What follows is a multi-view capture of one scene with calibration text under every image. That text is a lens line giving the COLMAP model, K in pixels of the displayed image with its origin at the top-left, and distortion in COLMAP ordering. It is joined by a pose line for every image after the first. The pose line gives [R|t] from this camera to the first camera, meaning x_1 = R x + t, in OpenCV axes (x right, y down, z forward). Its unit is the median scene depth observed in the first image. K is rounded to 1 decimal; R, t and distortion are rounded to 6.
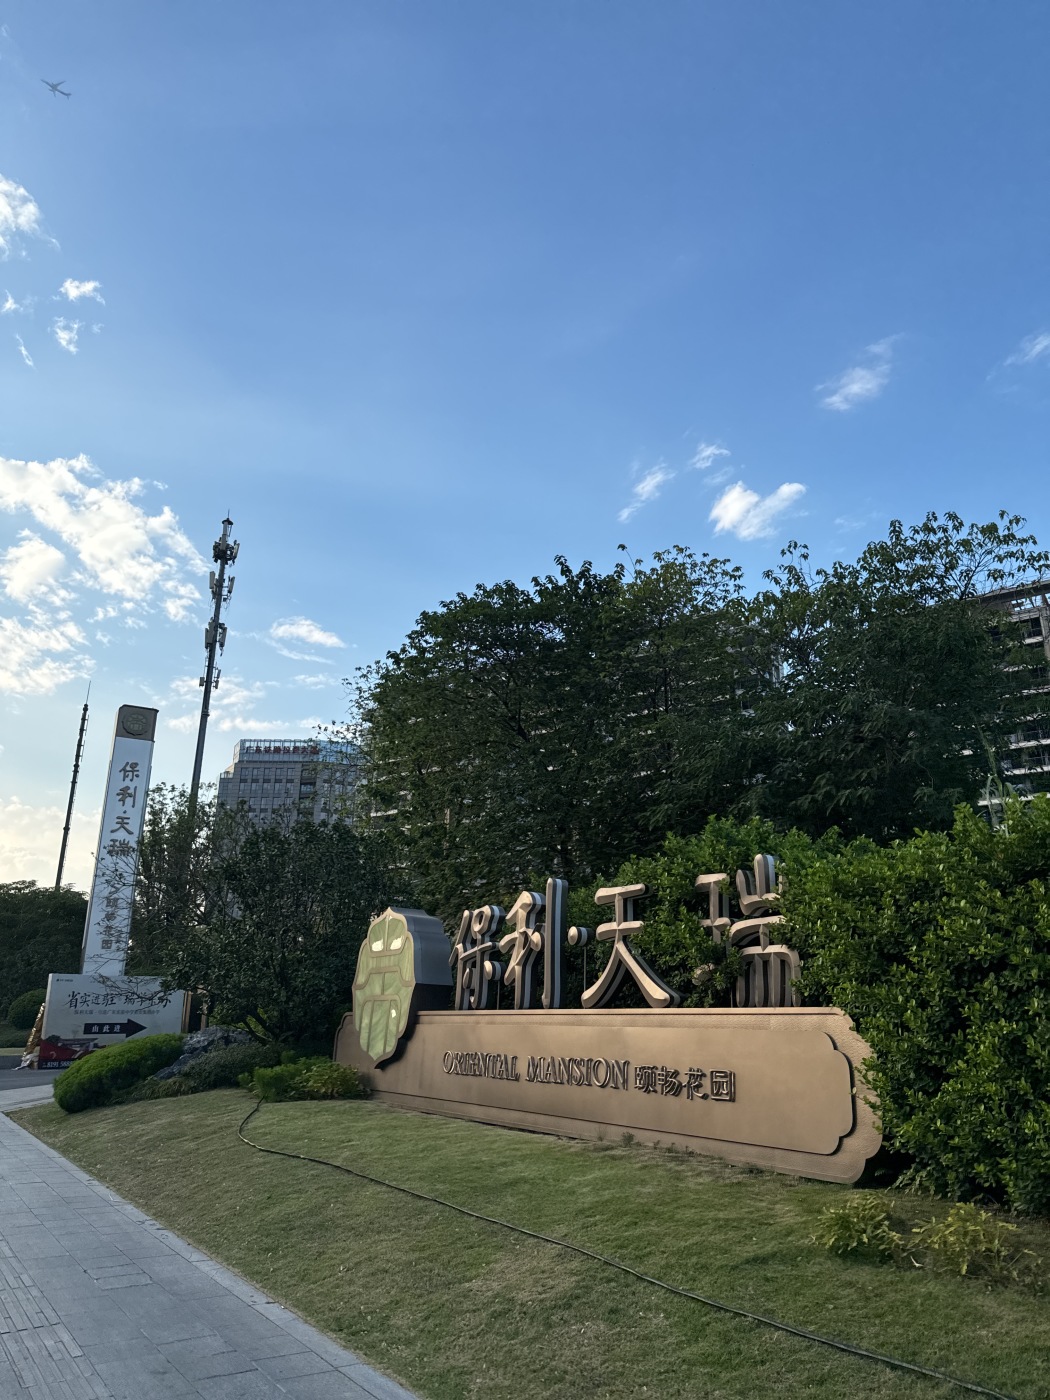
lens RADIAL K [[994.9, 0, 554.2], [0, 994.9, 708.2], [0, 0, 1]] dist [0.048678, -0.062541]
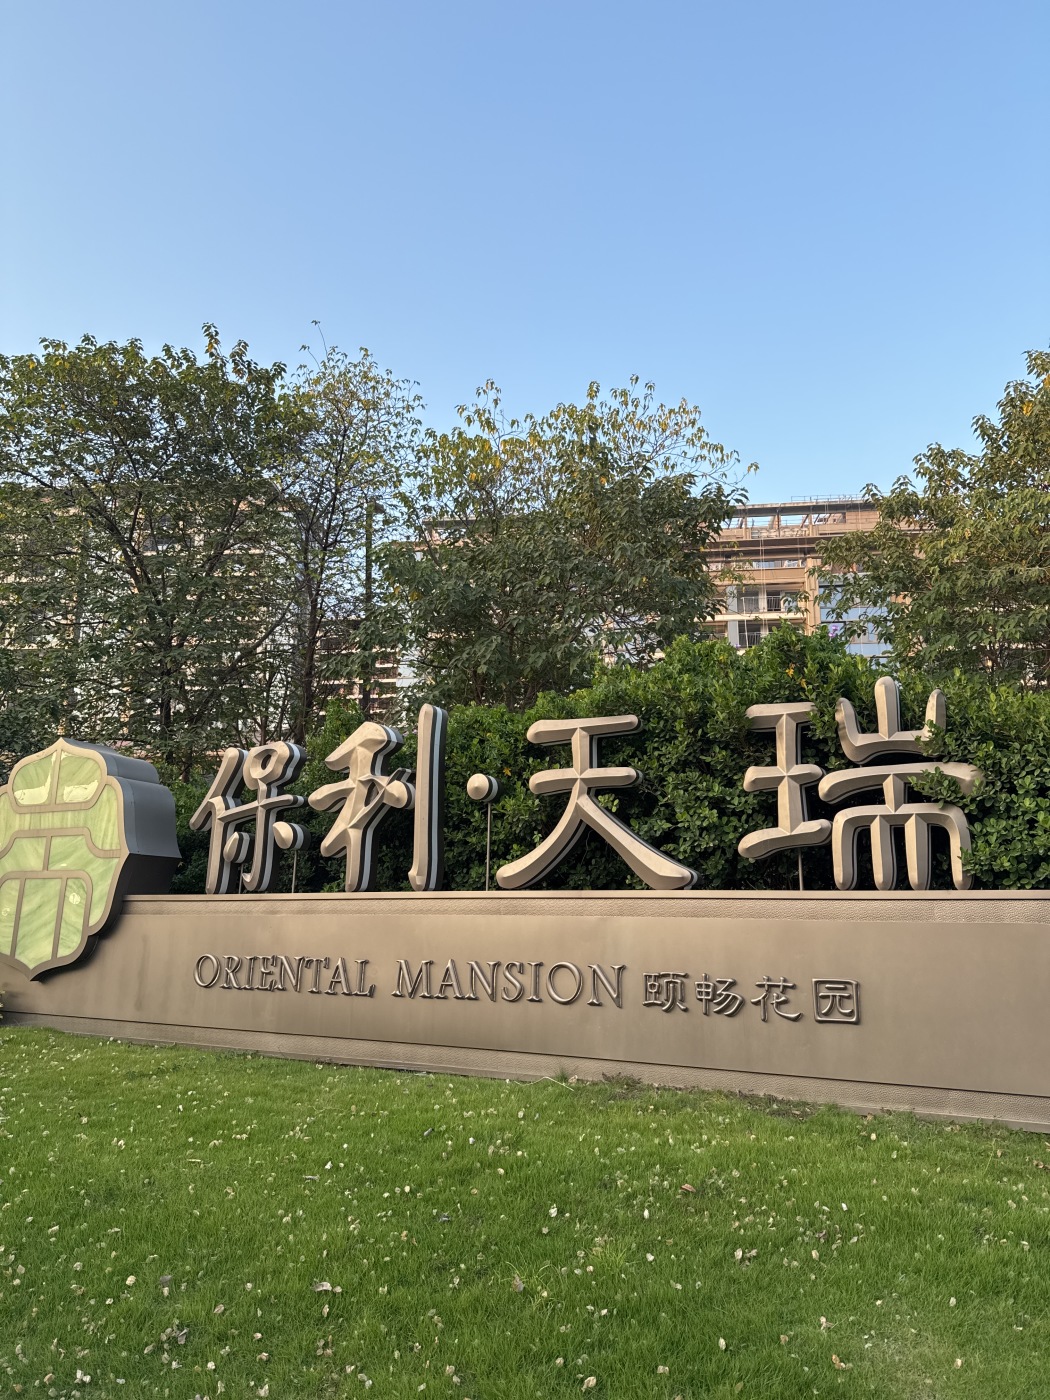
lens RADIAL K [[994.9, 0, 554.0], [0, 994.9, 690.0], [0, 0, 1]] dist [0.048678, -0.062541]
pose [[0.878895, 0.094579, 0.467545, -0.204307], [-0.138800, 0.988442, 0.060966, 0.090746], [-0.456375, -0.118477, 0.881865, 0.305415]]
